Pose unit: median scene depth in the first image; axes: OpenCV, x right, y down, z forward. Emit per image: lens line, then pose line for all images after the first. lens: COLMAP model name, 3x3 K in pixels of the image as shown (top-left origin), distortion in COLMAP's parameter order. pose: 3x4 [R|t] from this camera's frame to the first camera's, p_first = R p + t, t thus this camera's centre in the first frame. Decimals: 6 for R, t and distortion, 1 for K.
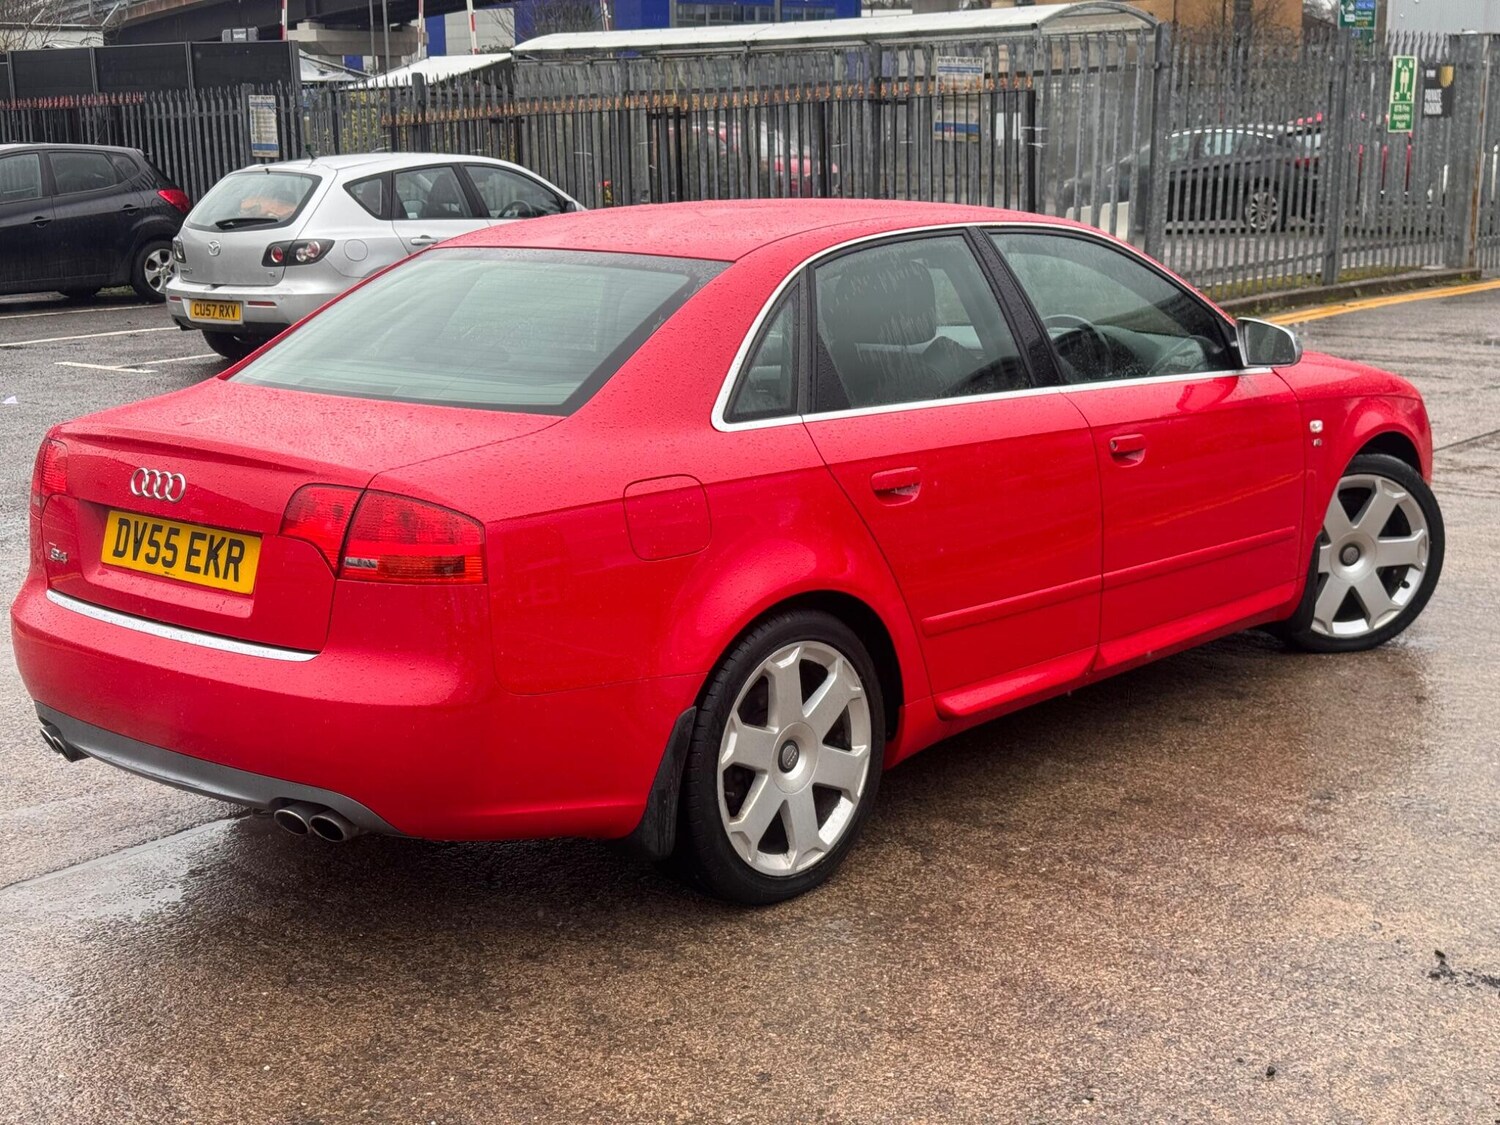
lens RADIAL K [[2076.0, 0, 766.7], [0, 2076.0, 577.3], [0, 0, 1]] dist [0.110895, 0.000000]
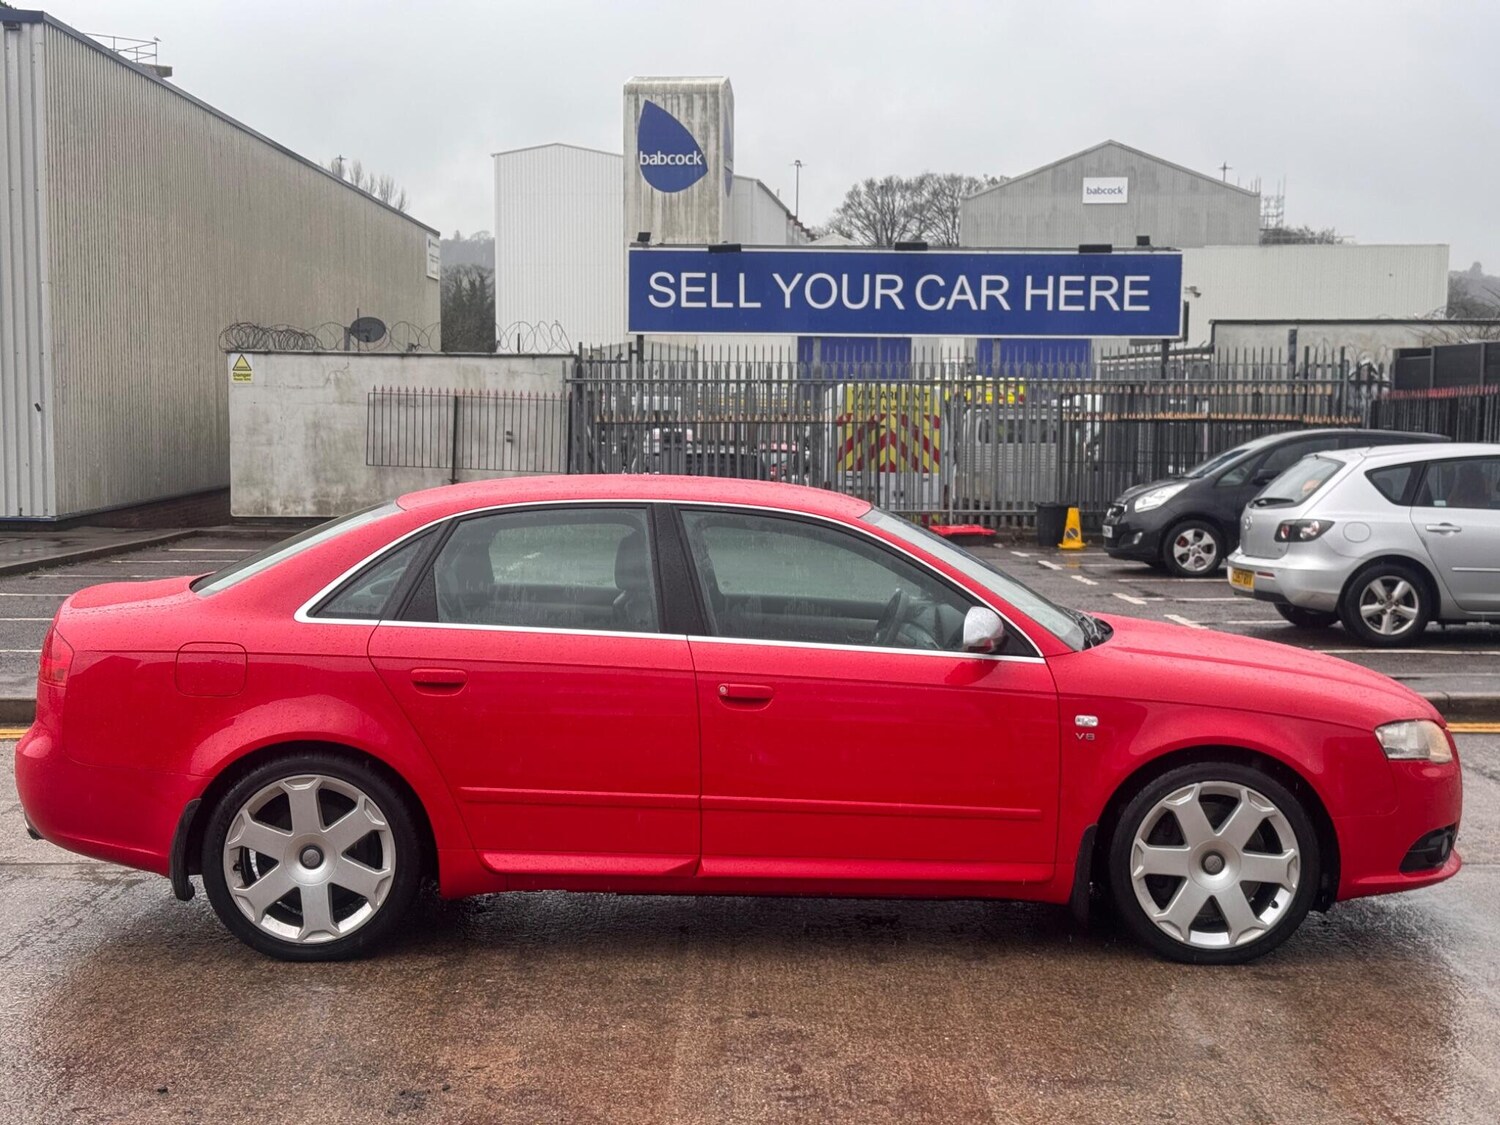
lens RADIAL K [[2076.0, 0, 753.7], [0, 2076.0, 583.8], [0, 0, 1]] dist [0.110895, 0.000000]
pose [[0.669755, 0.079847, -0.738276, 1.206718], [-0.174117, 0.983372, -0.051601, -0.072679], [0.721880, 0.163107, 0.672522, 0.232718]]
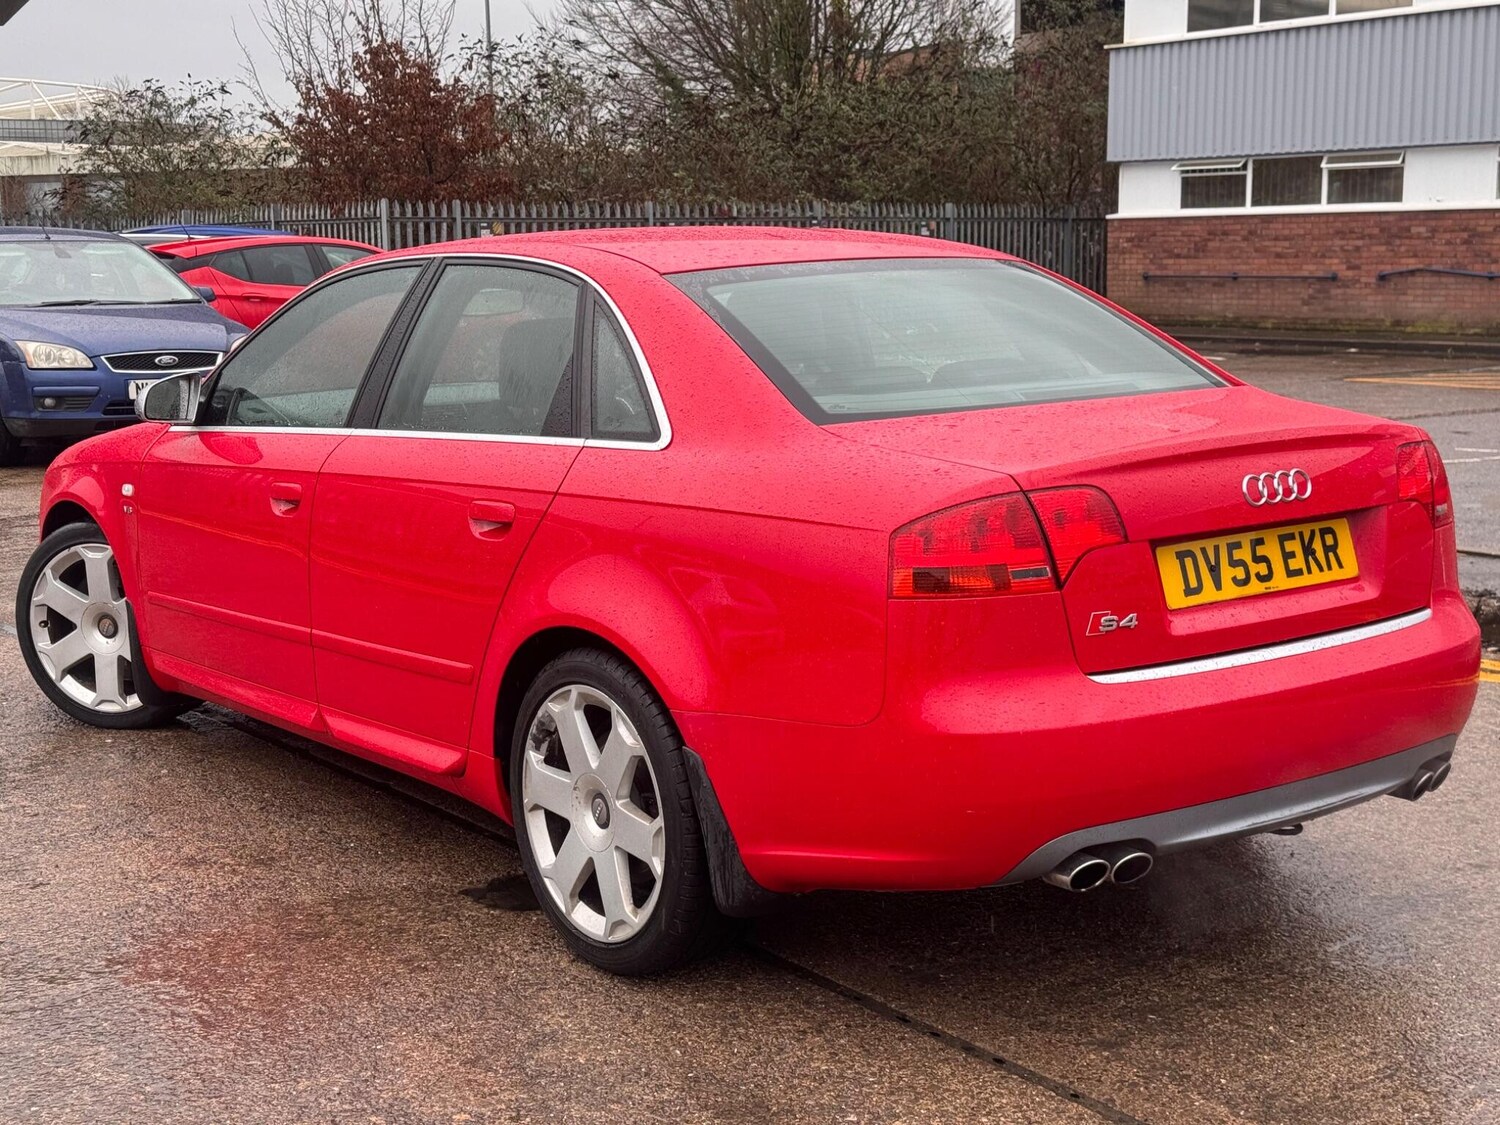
lens RADIAL K [[2076.0, 0, 754.8], [0, 2076.0, 559.9], [0, 0, 1]] dist [0.110895, 0.000000]
pose [[0.173742, -0.146014, 0.973906, -1.104918], [0.207719, 0.972131, 0.108692, -0.144769], [-0.962635, 0.183414, 0.199230, 0.959302]]
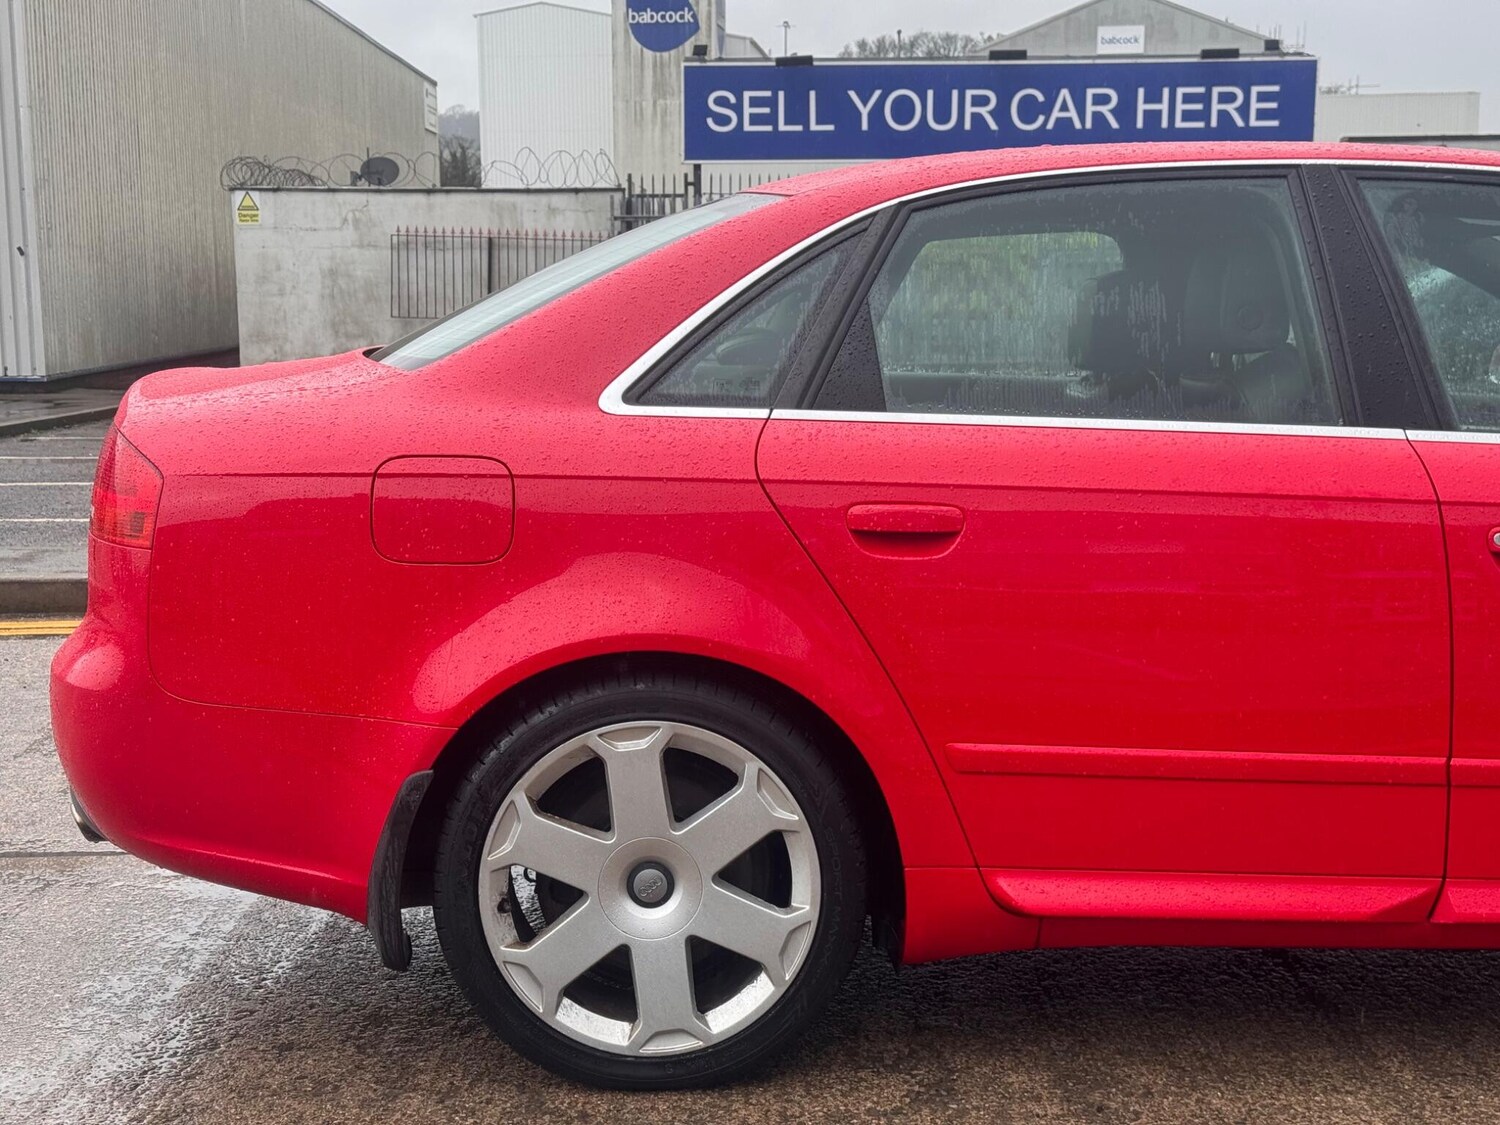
lens RADIAL K [[2076.0, 0, 724.6], [0, 2076.0, 587.2], [0, 0, 1]] dist [0.110895, 0.000000]
pose [[0.666954, 0.116169, -0.735987, 0.518750], [-0.162541, 0.986666, 0.008441, -0.022099], [0.727154, 0.113999, 0.676943, 0.521044]]
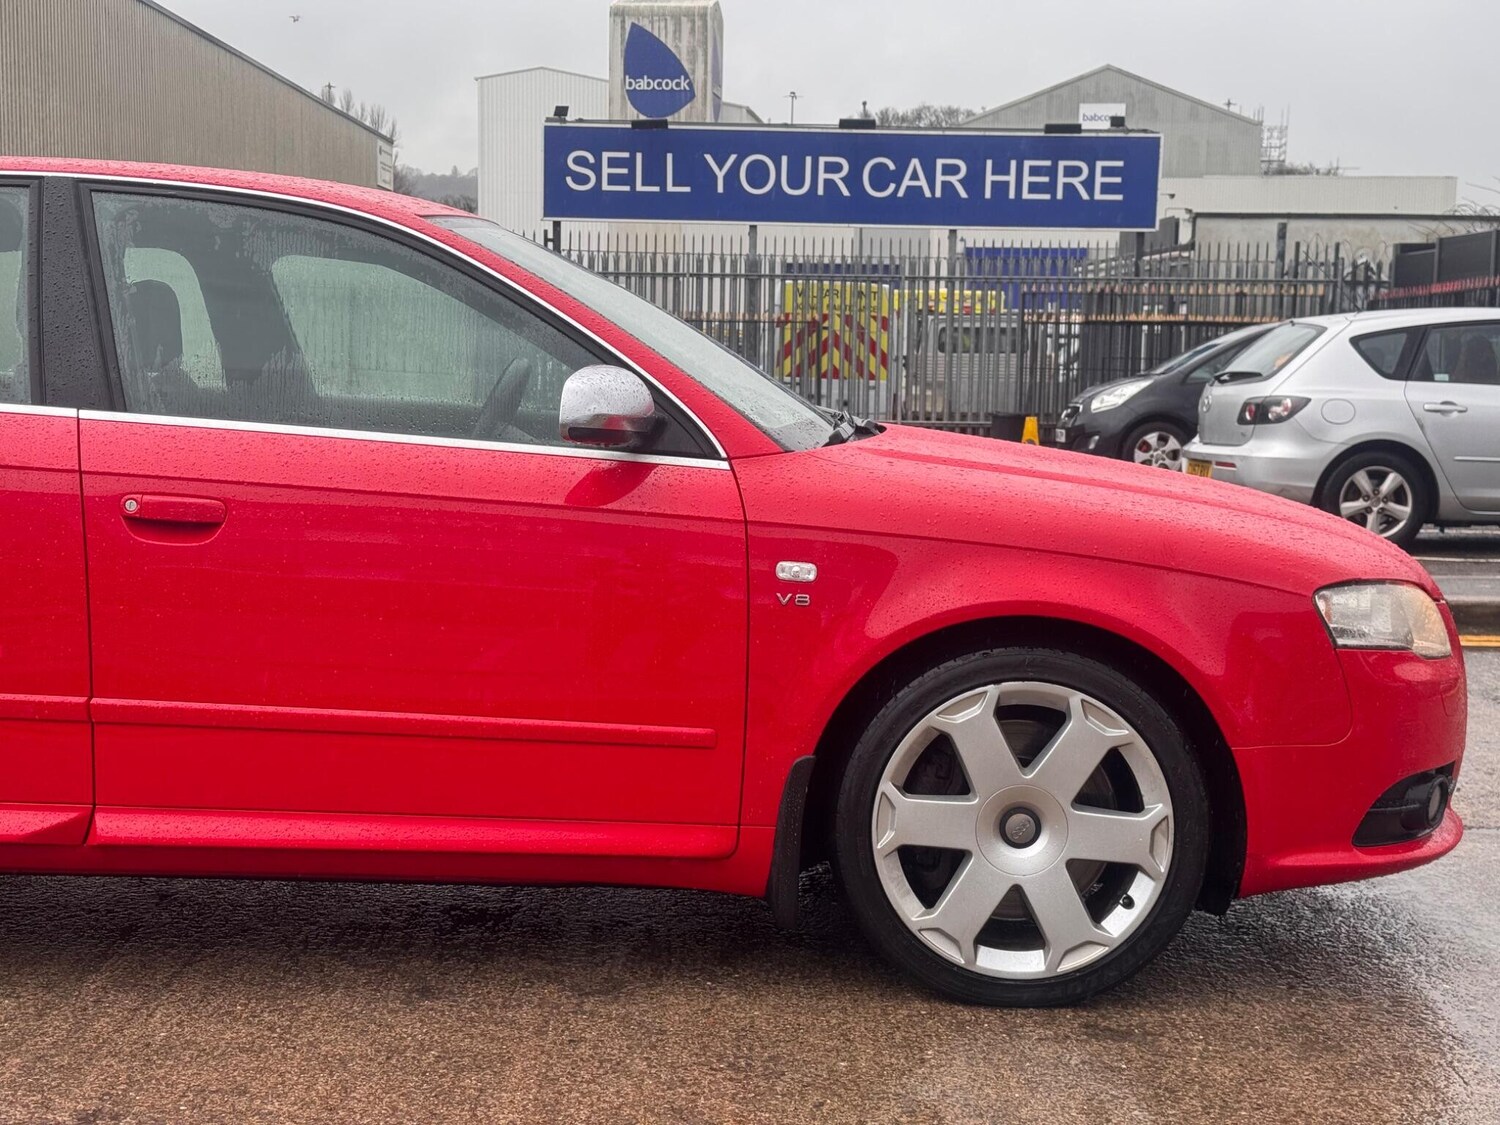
lens RADIAL K [[2076.0, 0, 730.7], [0, 2076.0, 582.1], [0, 0, 1]] dist [0.110895, 0.000000]
pose [[0.661679, 0.107578, -0.742029, 0.896515], [-0.186169, 0.982234, -0.023607, -0.066457], [0.726307, 0.153763, 0.669952, 0.803054]]
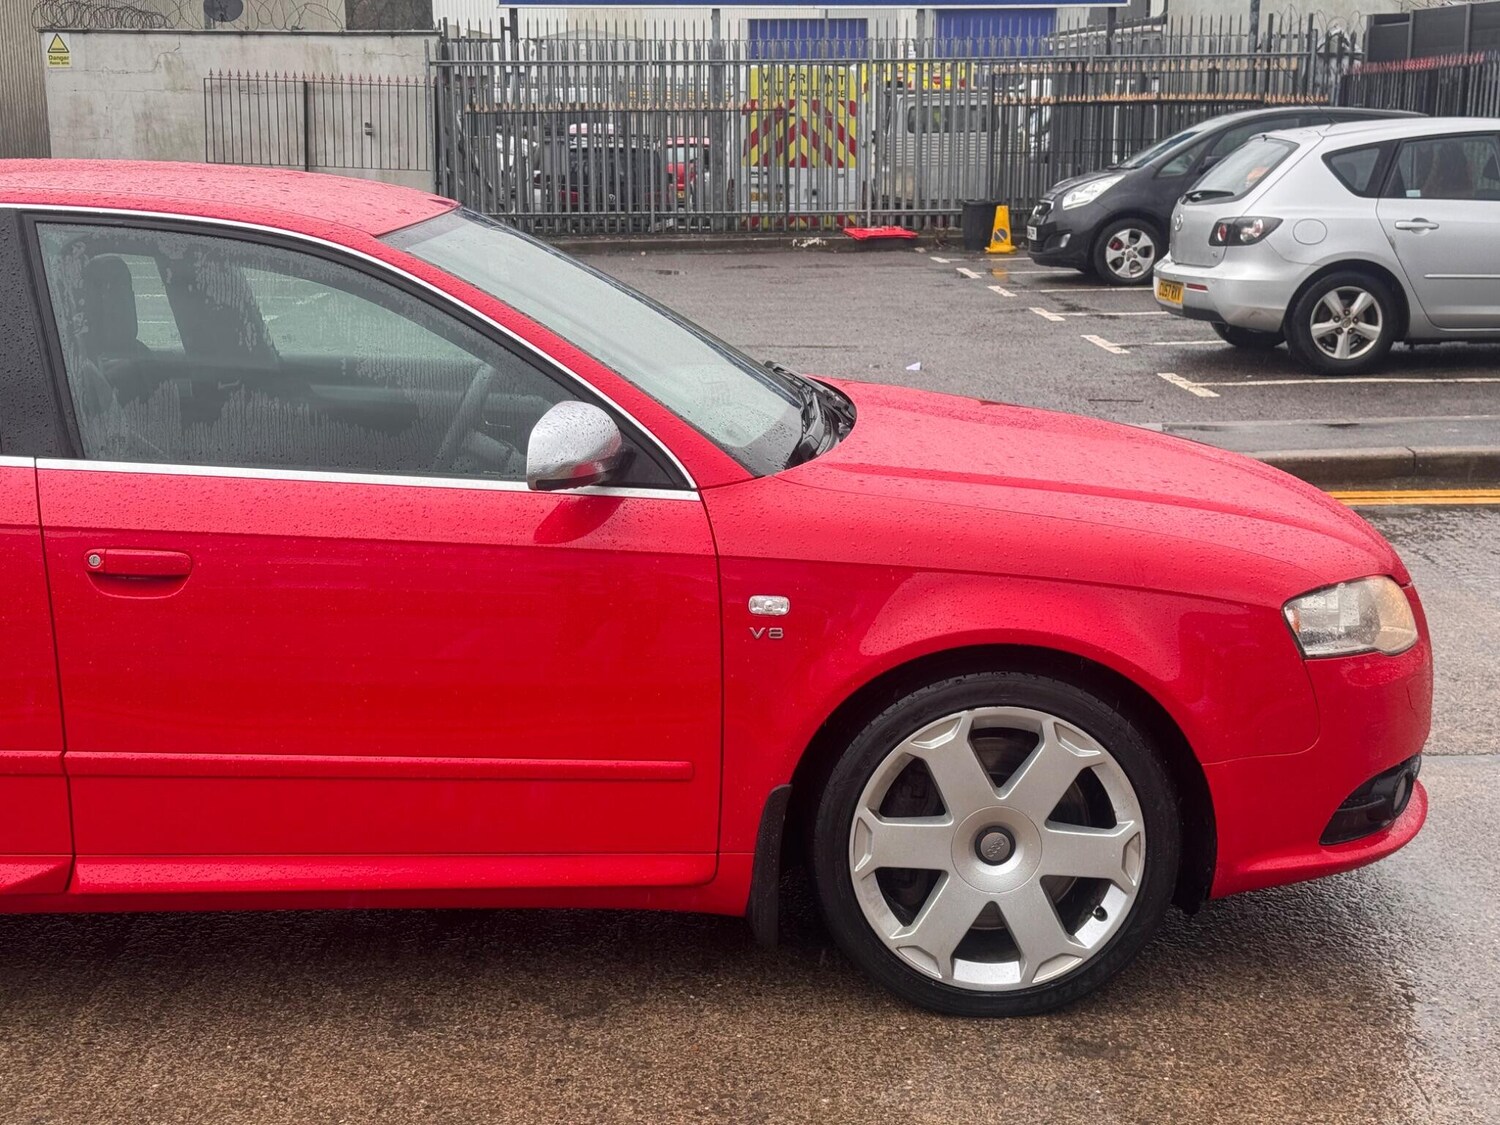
lens RADIAL K [[2076.0, 0, 747.1], [0, 2076.0, 557.8], [0, 0, 1]] dist [0.110895, 0.000000]
pose [[0.679776, 0.166328, -0.714311, 0.882488], [-0.162399, 0.983905, 0.074556, -0.165453], [0.715214, 0.065322, 0.695846, 0.793421]]
